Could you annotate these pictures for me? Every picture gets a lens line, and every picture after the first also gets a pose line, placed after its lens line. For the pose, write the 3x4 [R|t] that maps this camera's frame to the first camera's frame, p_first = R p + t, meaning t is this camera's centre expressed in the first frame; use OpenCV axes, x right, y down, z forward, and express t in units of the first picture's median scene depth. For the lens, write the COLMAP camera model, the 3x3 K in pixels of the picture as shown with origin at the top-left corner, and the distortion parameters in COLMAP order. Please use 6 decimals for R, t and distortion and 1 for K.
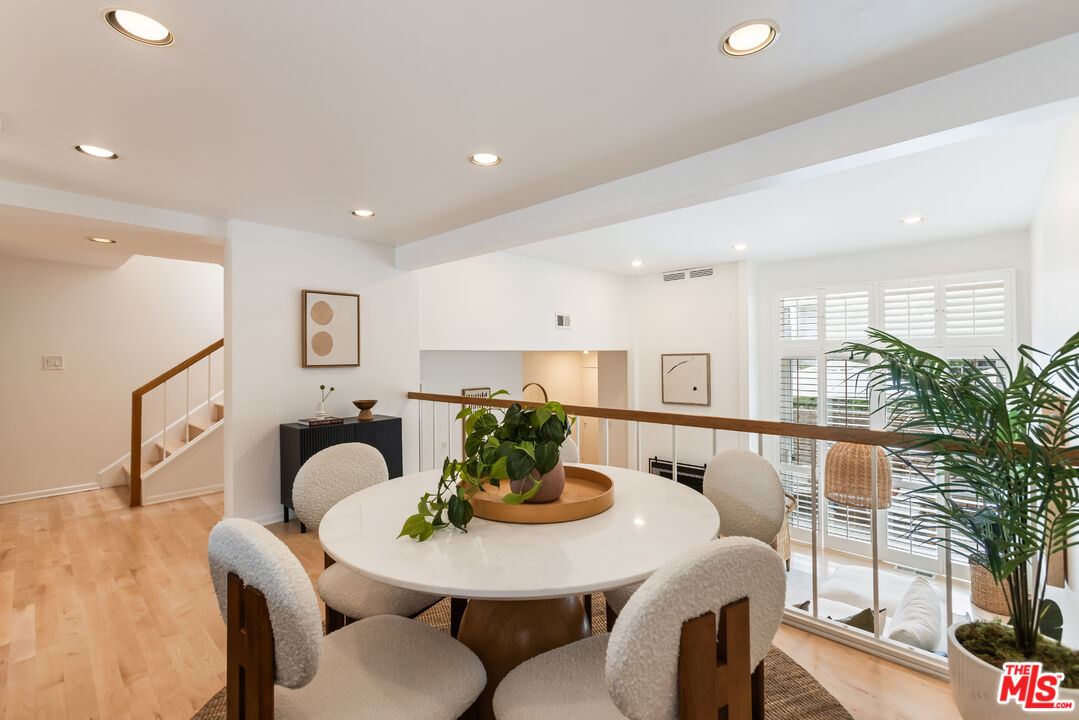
lens RADIAL K [[483.5, 0, 539.4], [0, 483.5, 351.5], [0, 0, 1]] dist [-0.017722, 0.010576]
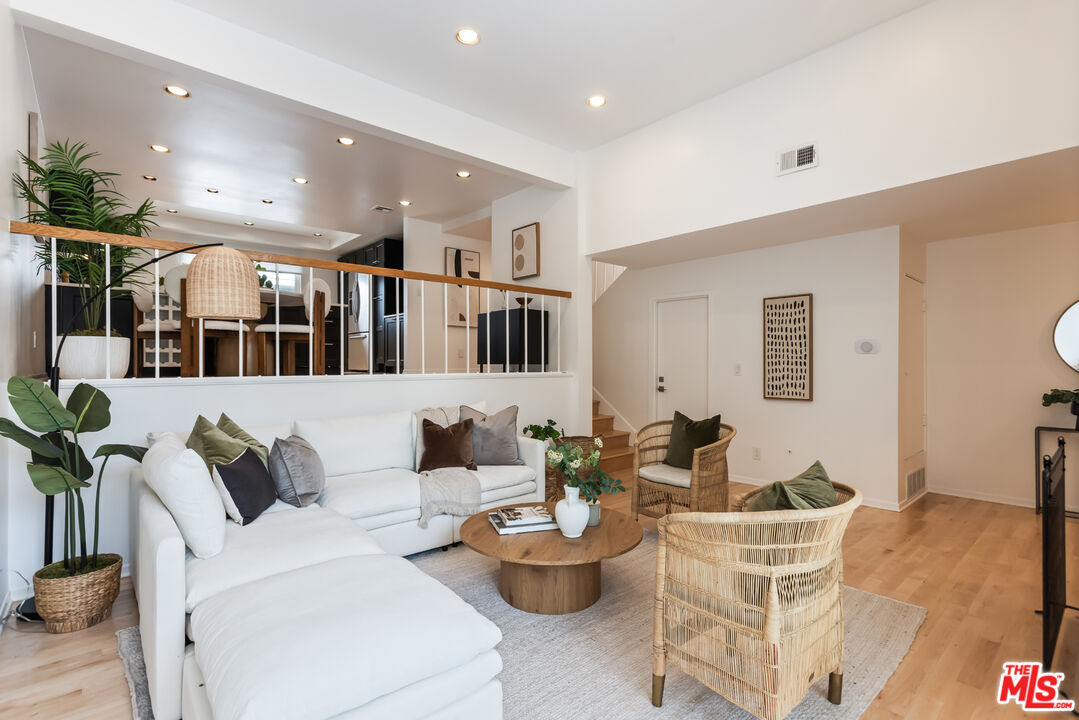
lens RADIAL K [[501.1, 0, 536.1], [0, 501.1, 364.2], [0, 0, 1]] dist [-0.015325, 0.000574]
pose [[-0.090041, 0.010285, -0.995885, 1.027048], [0.010463, 0.999901, 0.009381, 0.266901], [0.995883, -0.009575, -0.090140, 1.121871]]
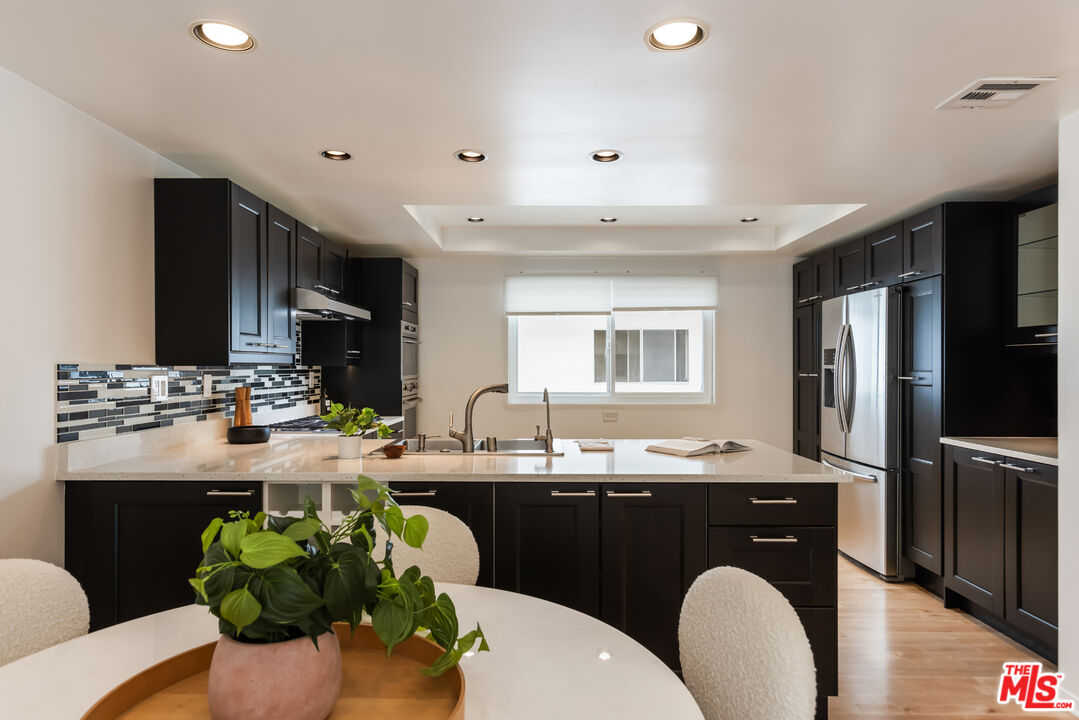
lens RADIAL K [[645.8, 0, 541.6], [0, 645.8, 368.4], [0, 0, 1]] dist [0.003782, 0.007416]
pose [[-0.728885, 0.009603, -0.684568, 0.082127], [0.012404, 0.999923, 0.000820, -0.008263], [0.684523, -0.007893, -0.728948, 0.609867]]
